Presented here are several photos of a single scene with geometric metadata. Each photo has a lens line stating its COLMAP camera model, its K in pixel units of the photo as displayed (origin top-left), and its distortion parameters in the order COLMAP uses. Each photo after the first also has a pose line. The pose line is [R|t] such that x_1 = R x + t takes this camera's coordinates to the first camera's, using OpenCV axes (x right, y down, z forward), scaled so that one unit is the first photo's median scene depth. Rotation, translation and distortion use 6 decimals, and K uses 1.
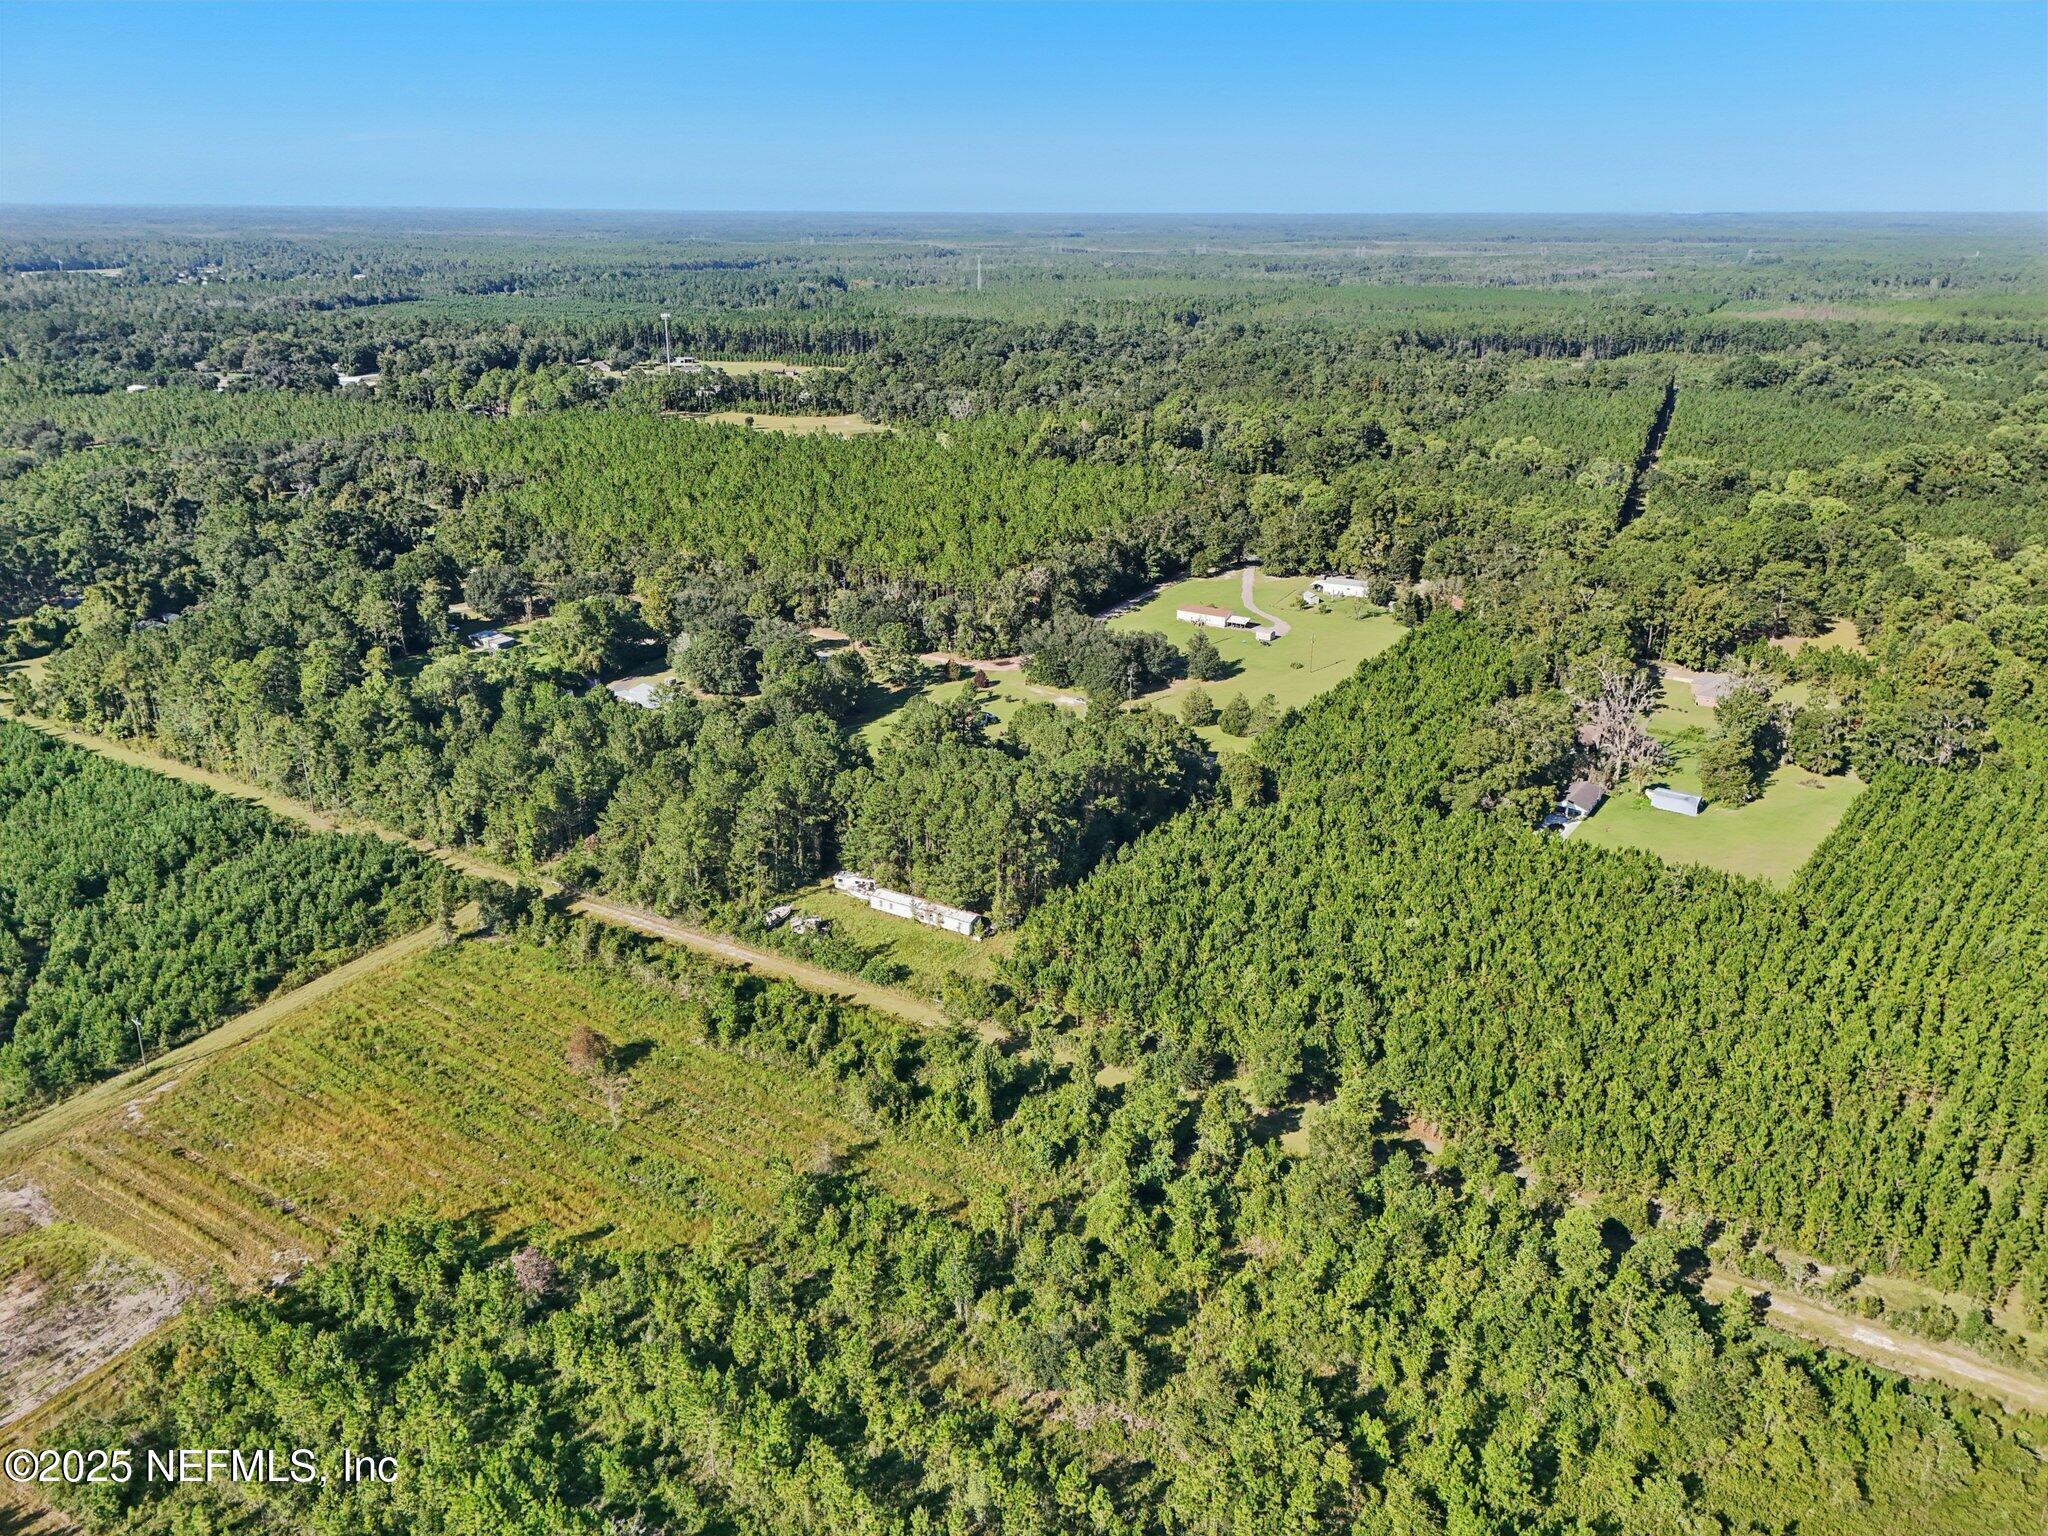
lens RADIAL K [[1504.8, 0, 1011.9], [0, 1504.8, 763.2], [0, 0, 1]] dist [0.073921, -0.071403]
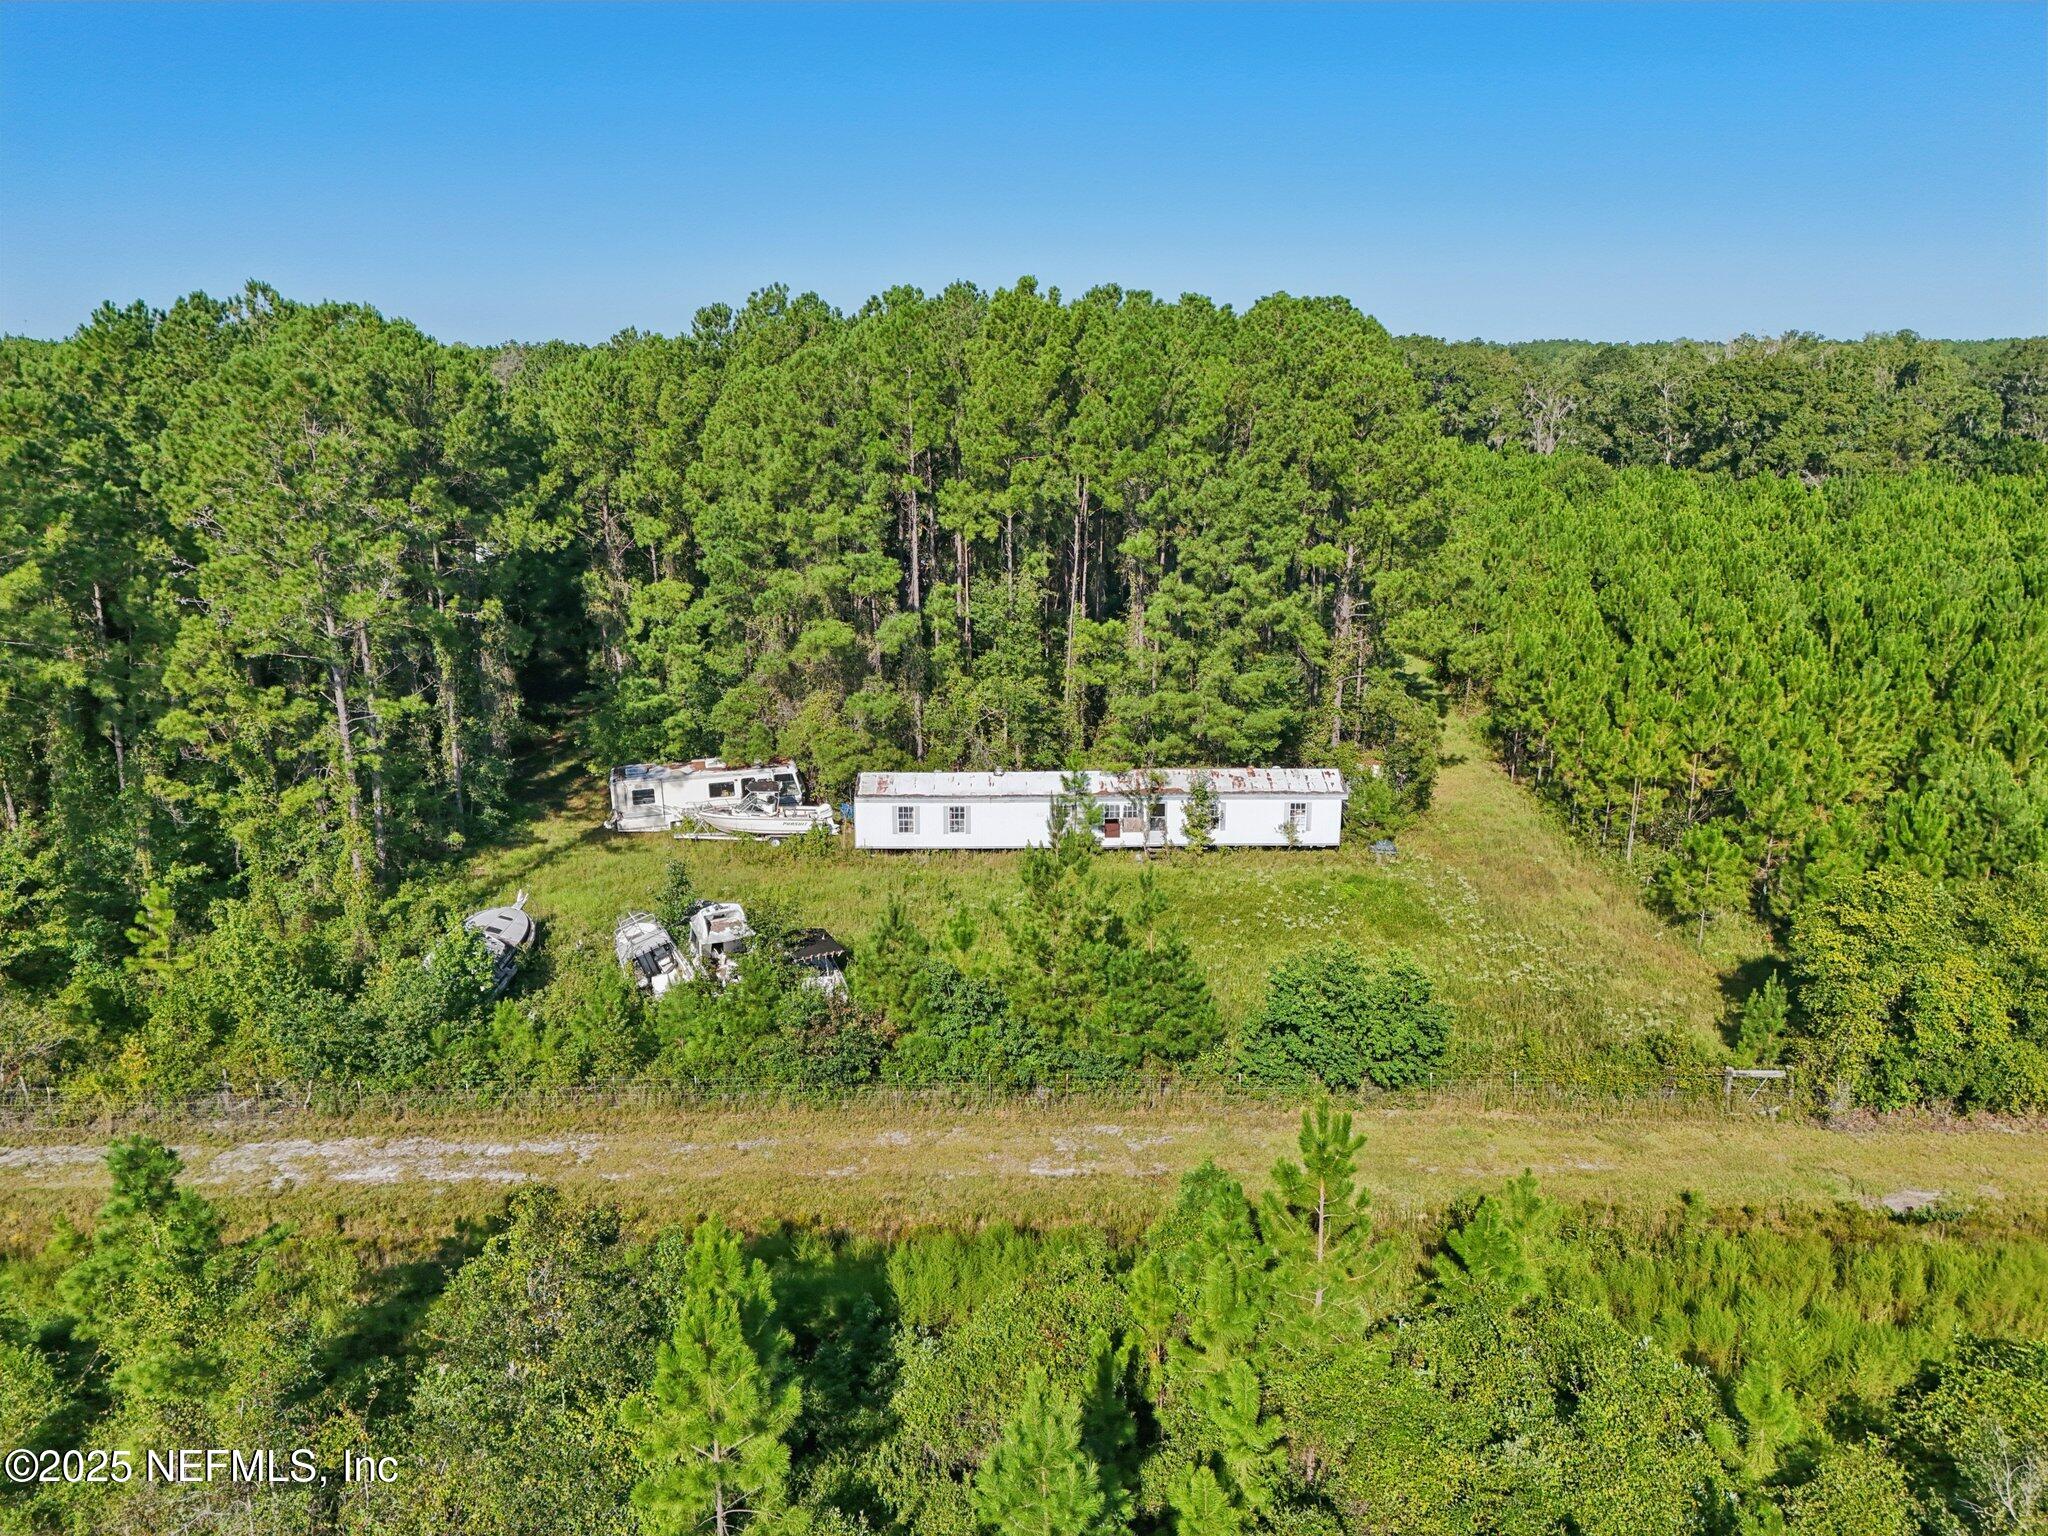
lens RADIAL K [[1504.8, 0, 1022.1], [0, 1504.8, 778.6], [0, 0, 1]] dist [0.073921, -0.071403]
pose [[0.844268, -0.145793, 0.515709, -0.182103], [0.191238, 0.980892, -0.035774, 0.092283], [-0.500639, 0.128826, 0.856017, 0.729677]]
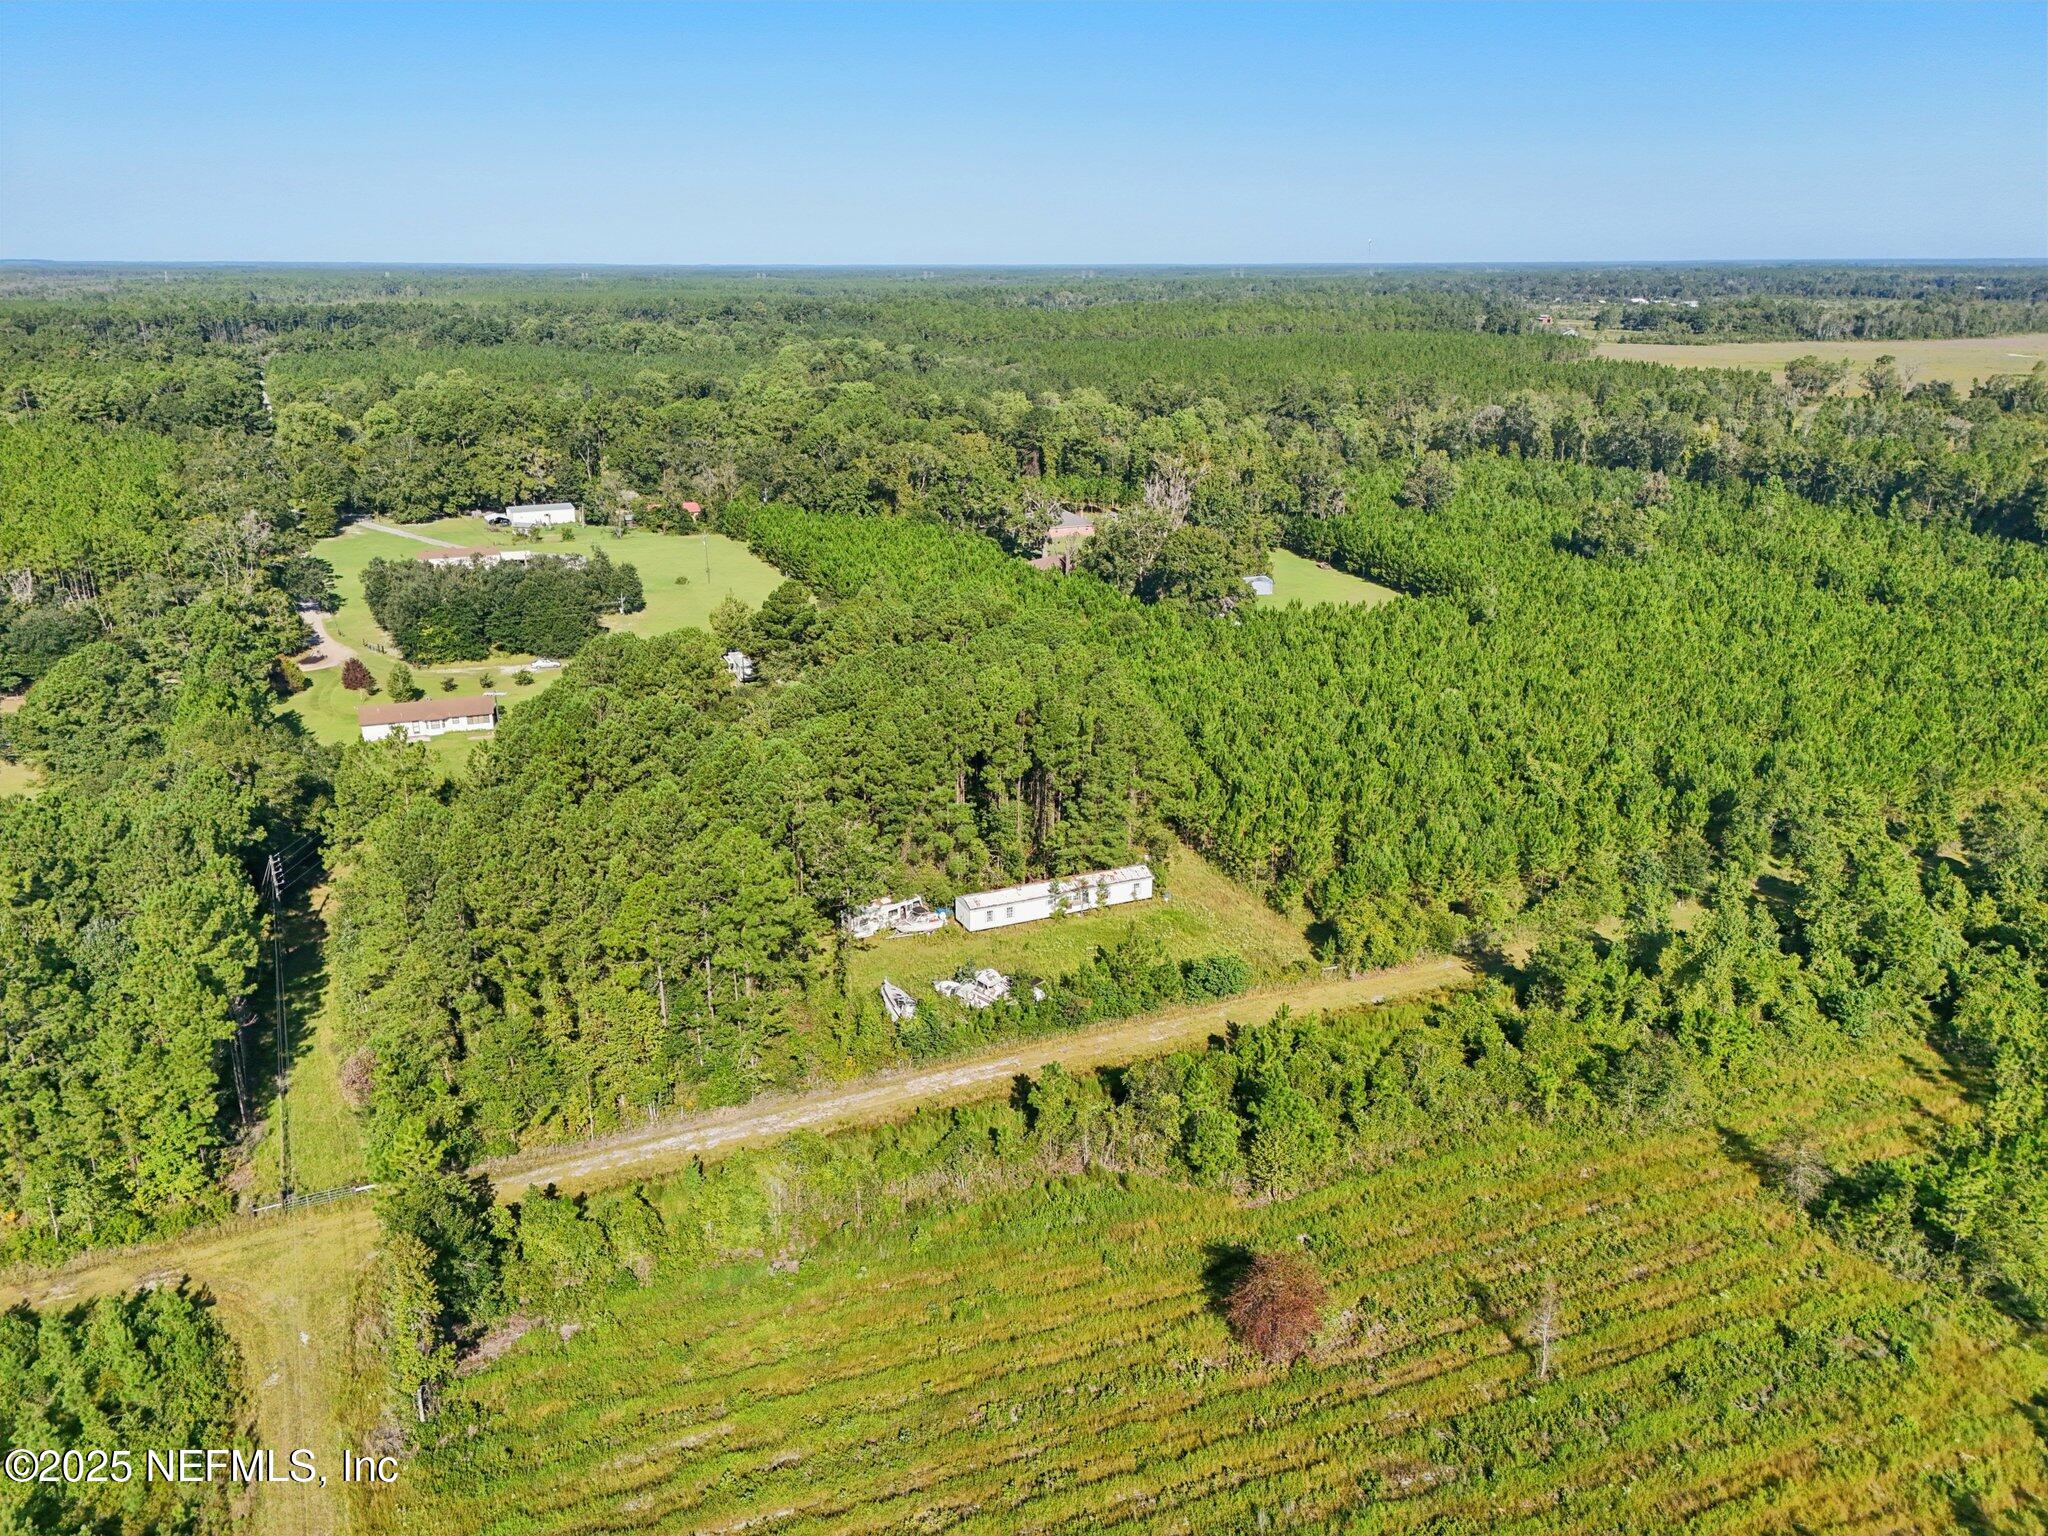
lens RADIAL K [[1504.8, 0, 1018.4], [0, 1504.8, 759.9], [0, 0, 1]] dist [0.073921, -0.071403]
pose [[0.557894, -0.263092, 0.787107, -0.479794], [0.288675, 0.950715, 0.113168, -0.022815], [-0.778088, 0.164082, 0.606346, 0.593380]]
